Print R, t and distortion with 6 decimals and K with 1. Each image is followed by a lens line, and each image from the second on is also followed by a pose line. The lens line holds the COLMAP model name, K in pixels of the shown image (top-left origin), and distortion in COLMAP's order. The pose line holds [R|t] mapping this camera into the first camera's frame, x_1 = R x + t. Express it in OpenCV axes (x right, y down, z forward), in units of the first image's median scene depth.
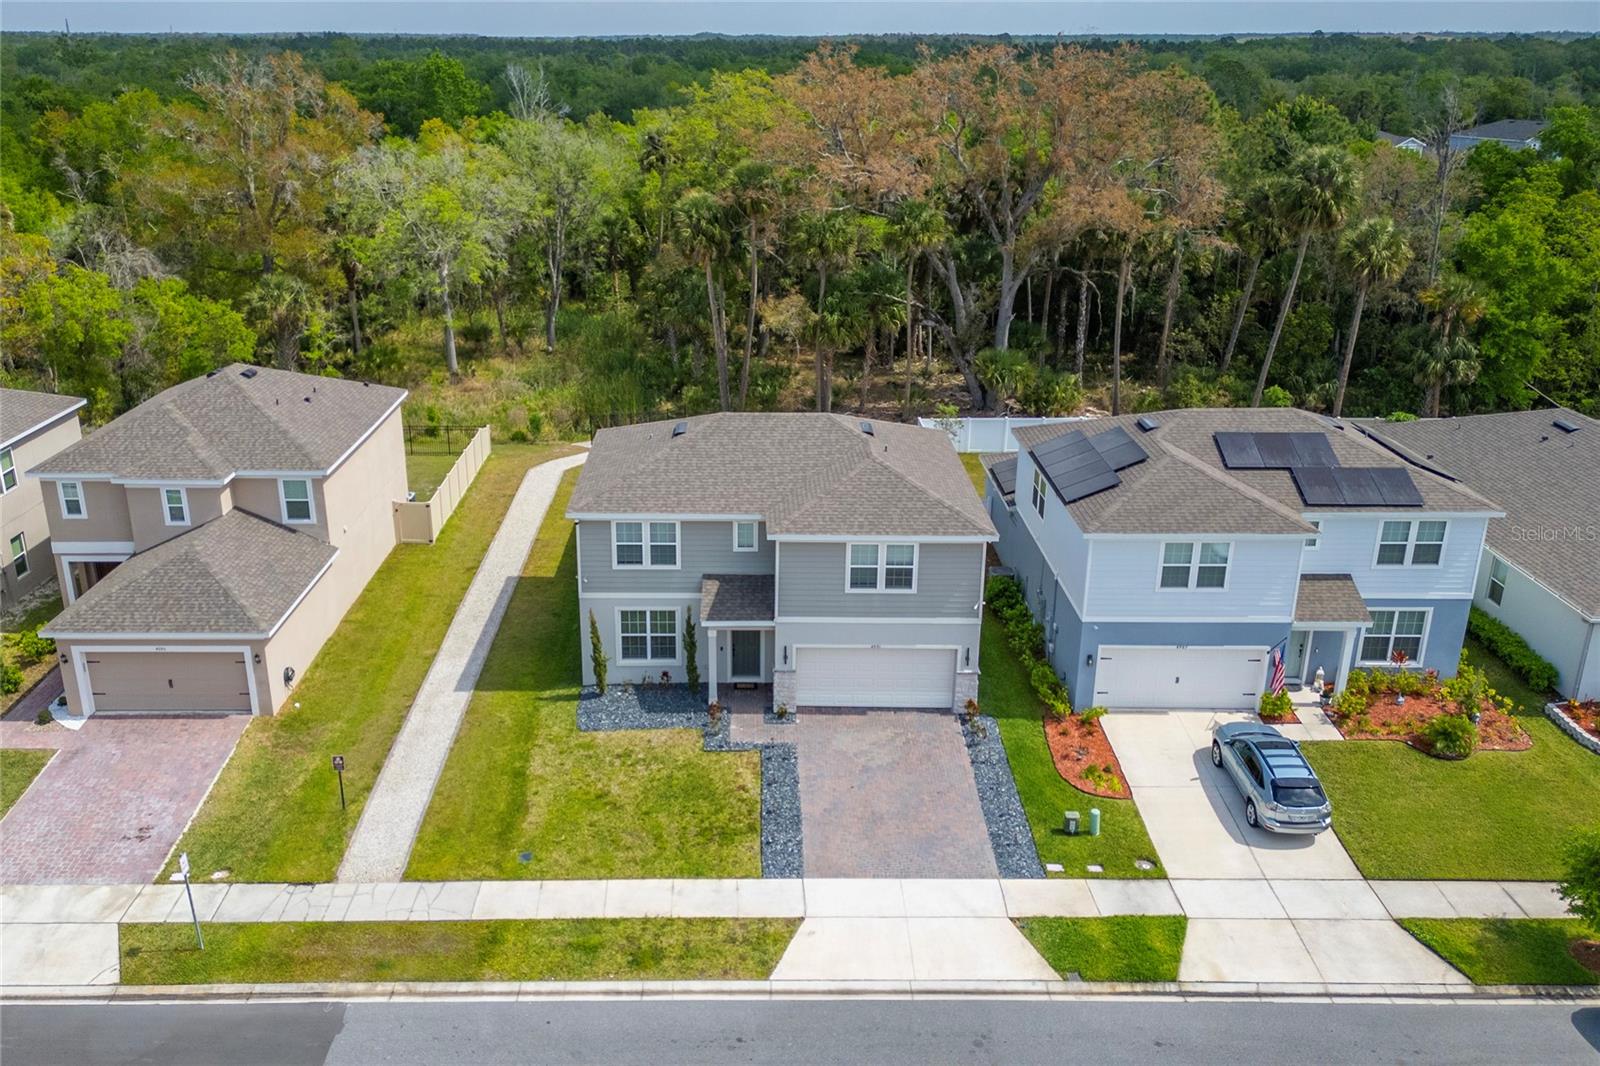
lens RADIAL K [[1319.2, 0, 749.3], [0, 1319.2, 539.6], [0, 0, 1]] dist [0.070082, -0.065229]
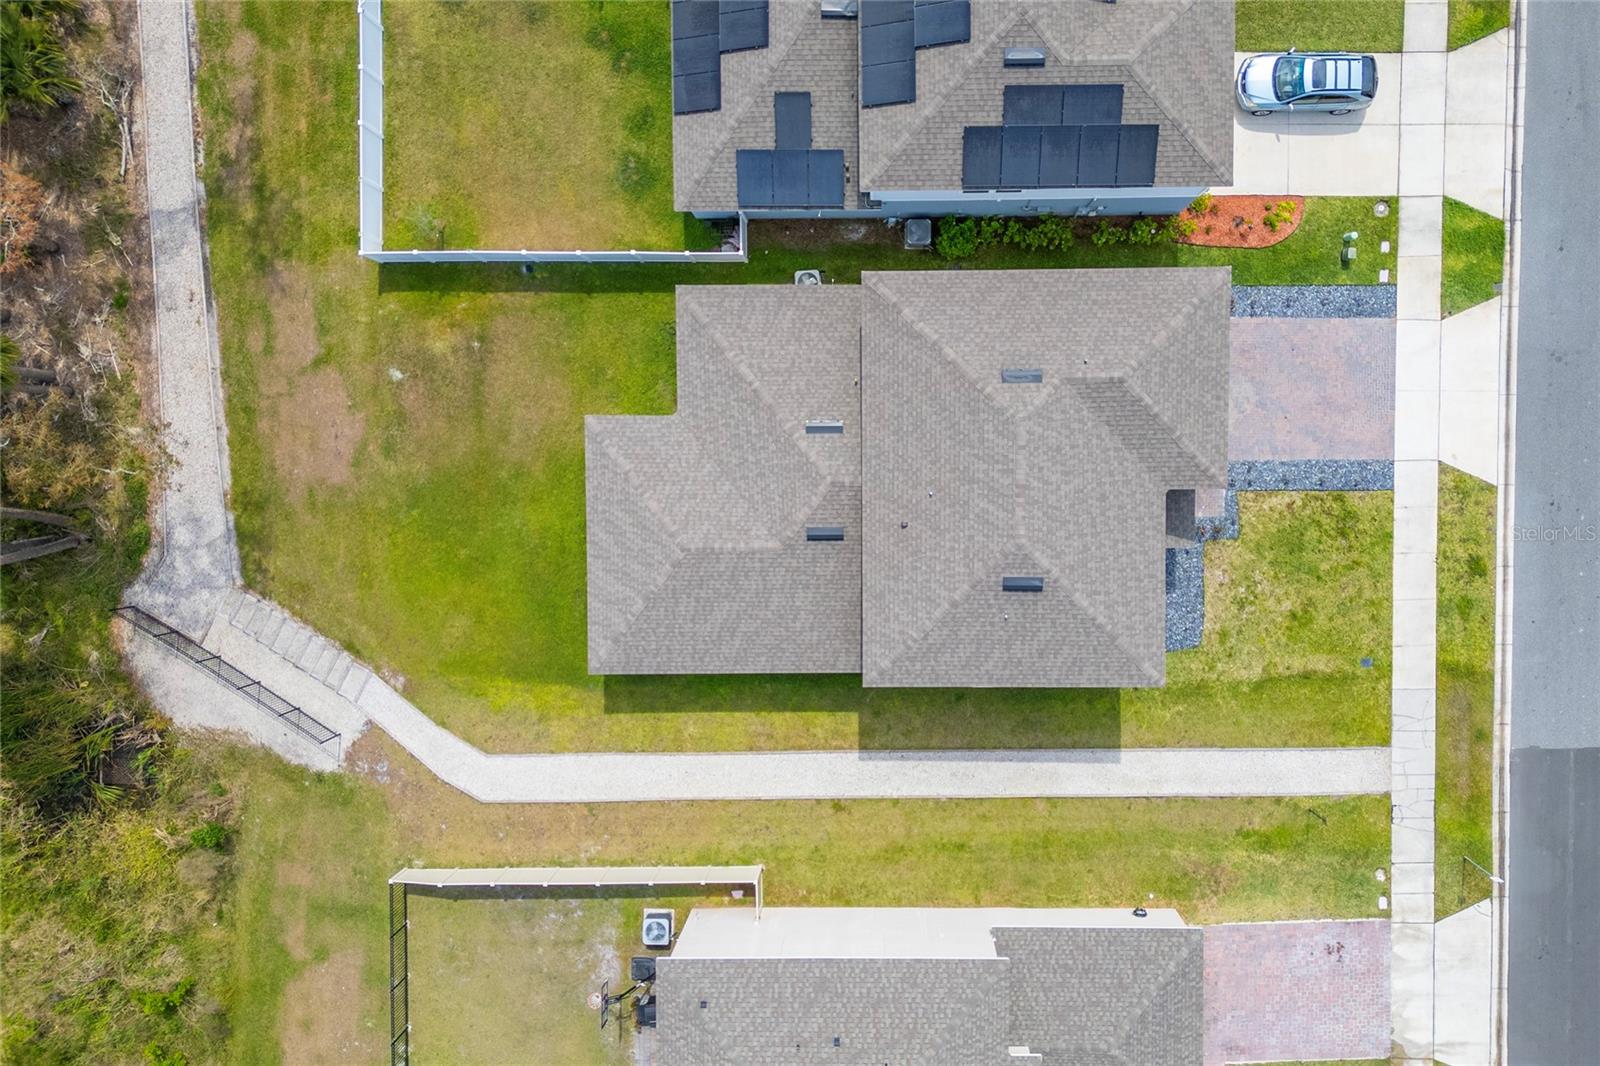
lens RADIAL K [[1319.2, 0, 807.4], [0, 1319.2, 531.1], [0, 0, 1]] dist [0.070082, -0.065229]
pose [[-0.006352, -0.999064, -0.042792, 0.025747], [0.370868, -0.042094, 0.927731, -1.074371], [-0.928664, -0.009977, 0.370788, 0.885384]]
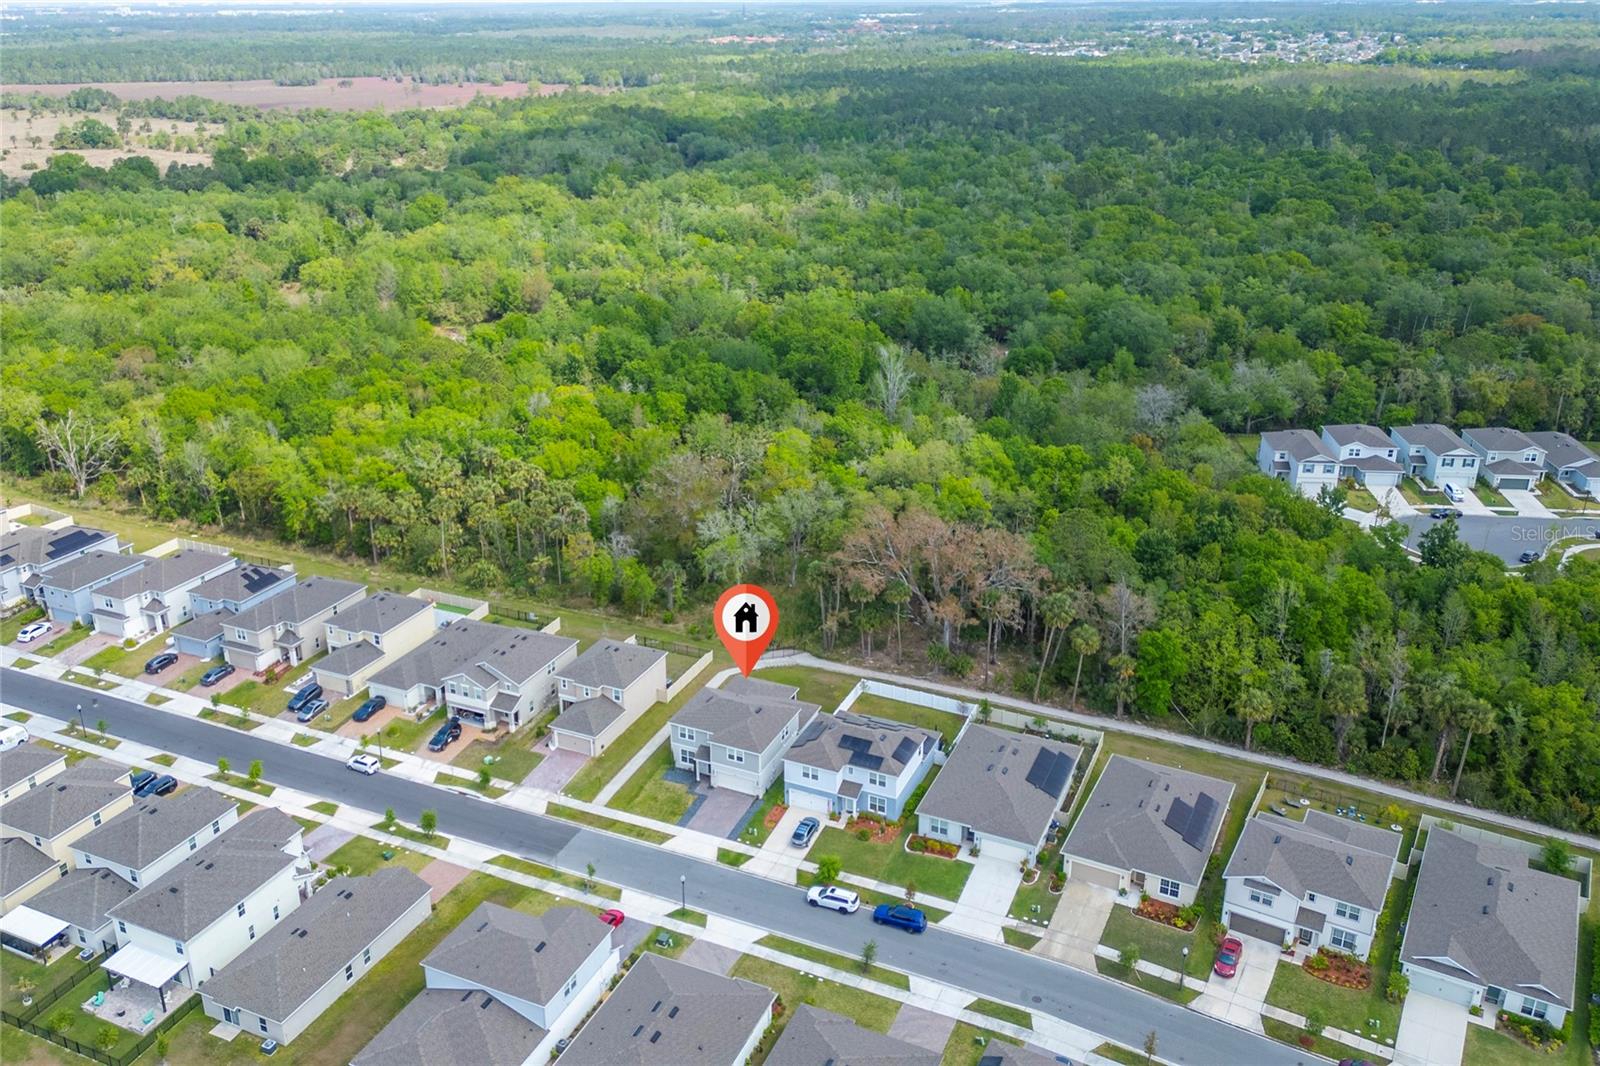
lens RADIAL K [[1319.2, 0, 758.5], [0, 1319.2, 514.7], [0, 0, 1]] dist [0.070082, -0.065229]
pose [[0.906453, 0.146836, -0.395958, 1.525185], [-0.142316, 0.988974, 0.040950, -0.807646], [0.397605, 0.019232, 0.917355, -2.411738]]
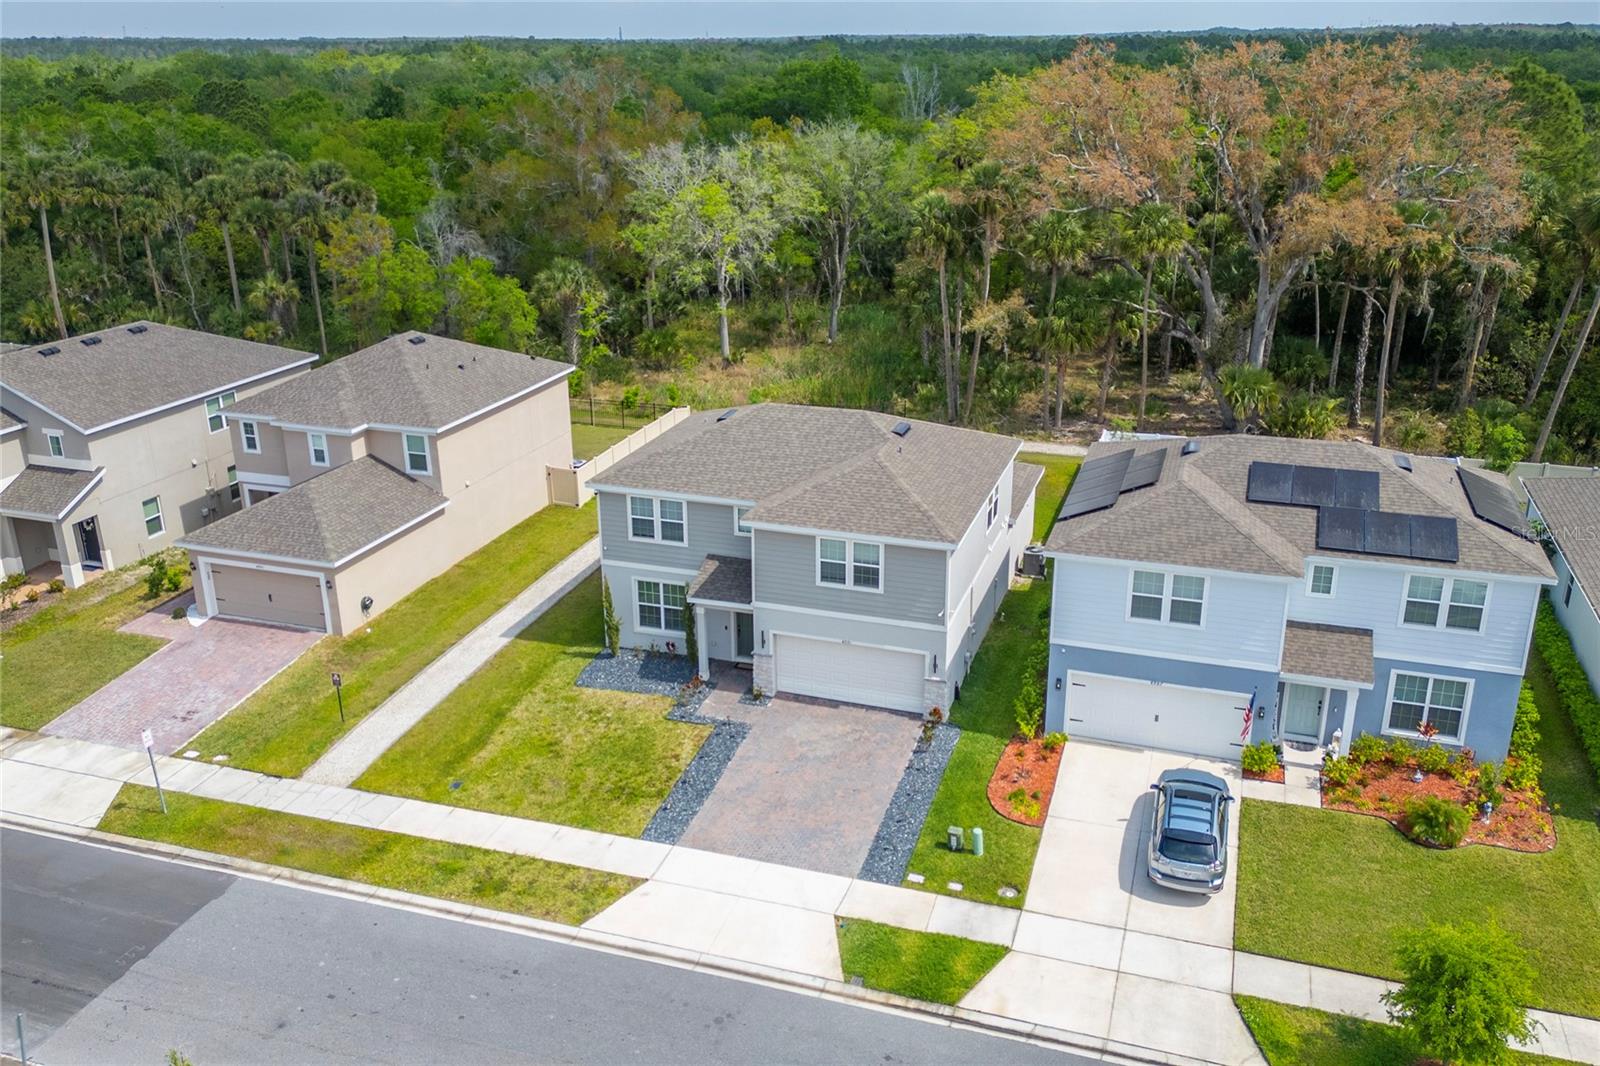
lens RADIAL K [[1319.2, 0, 800.2], [0, 1319.2, 541.9], [0, 0, 1]] dist [0.070082, -0.065229]
pose [[0.949308, 0.103675, -0.296760, 0.353818], [-0.102920, 0.994523, 0.018210, -0.010136], [0.297022, 0.013256, 0.954779, 0.023614]]
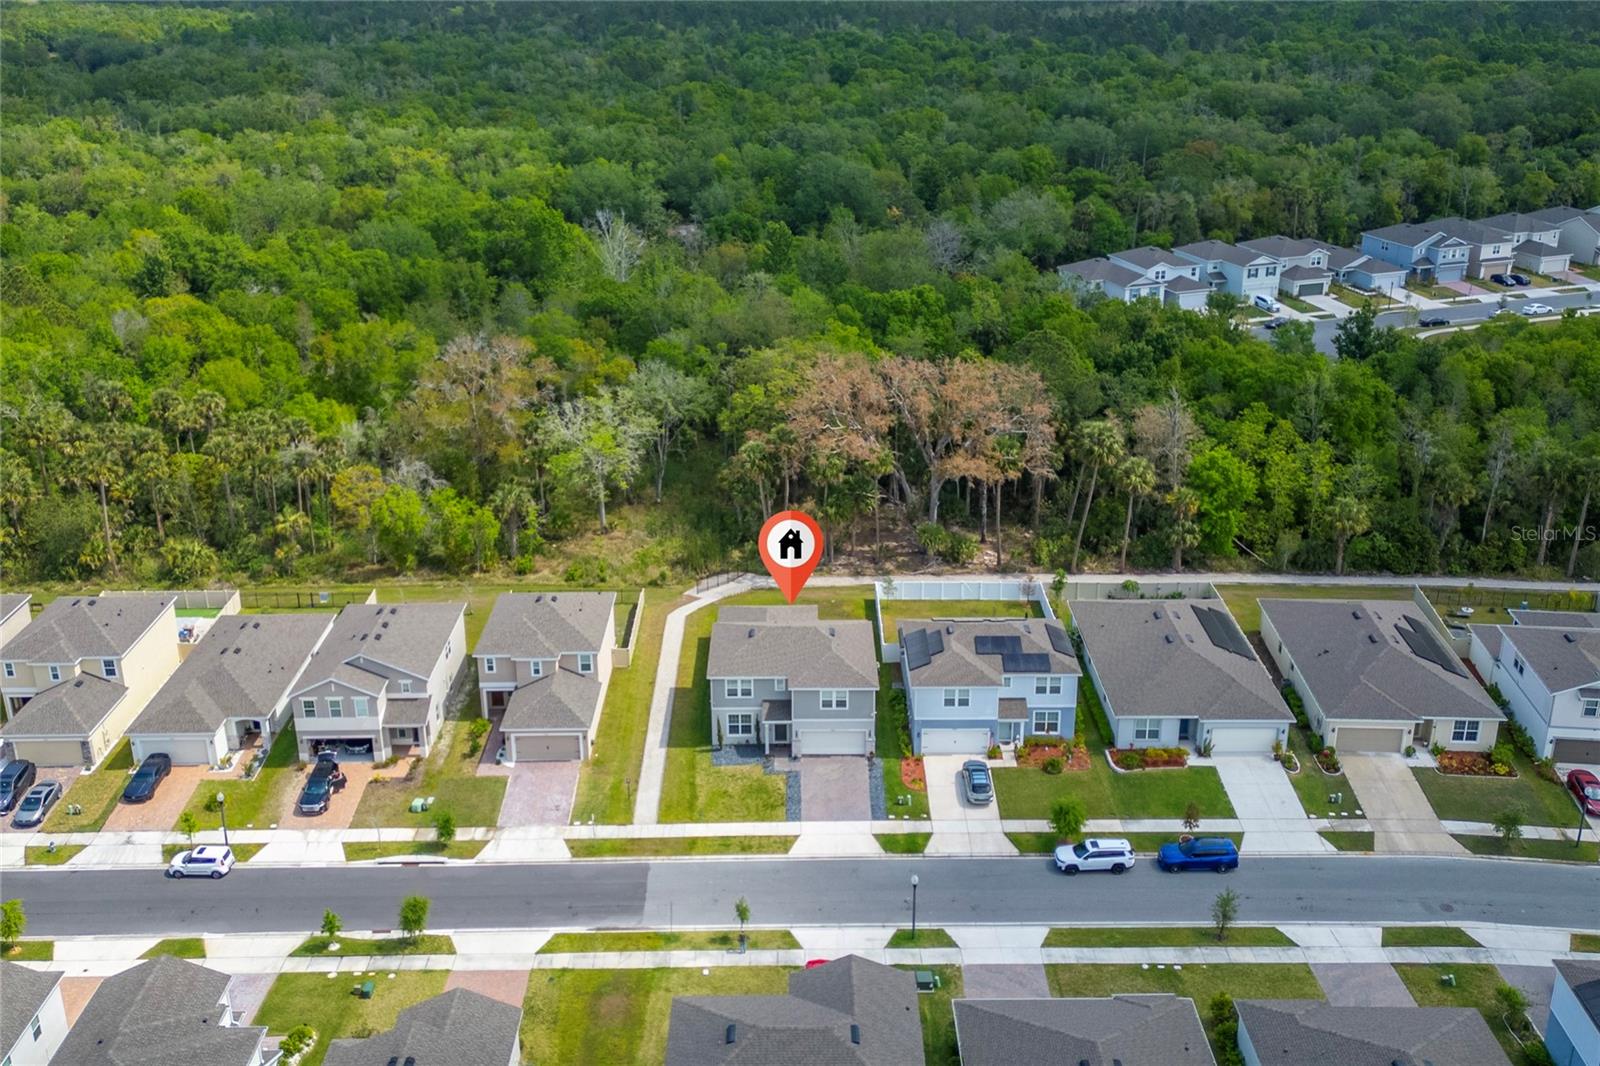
lens RADIAL K [[1485.7, 0, 804.6], [0, 1485.7, 490.9], [0, 0, 1]] dist [0.056625, 0.000000]
pose [[0.999948, -0.008432, 0.005775, 0.030497], [0.008409, 0.999957, 0.003942, -0.380322], [-0.005808, -0.003893, 0.999976, -1.790966]]
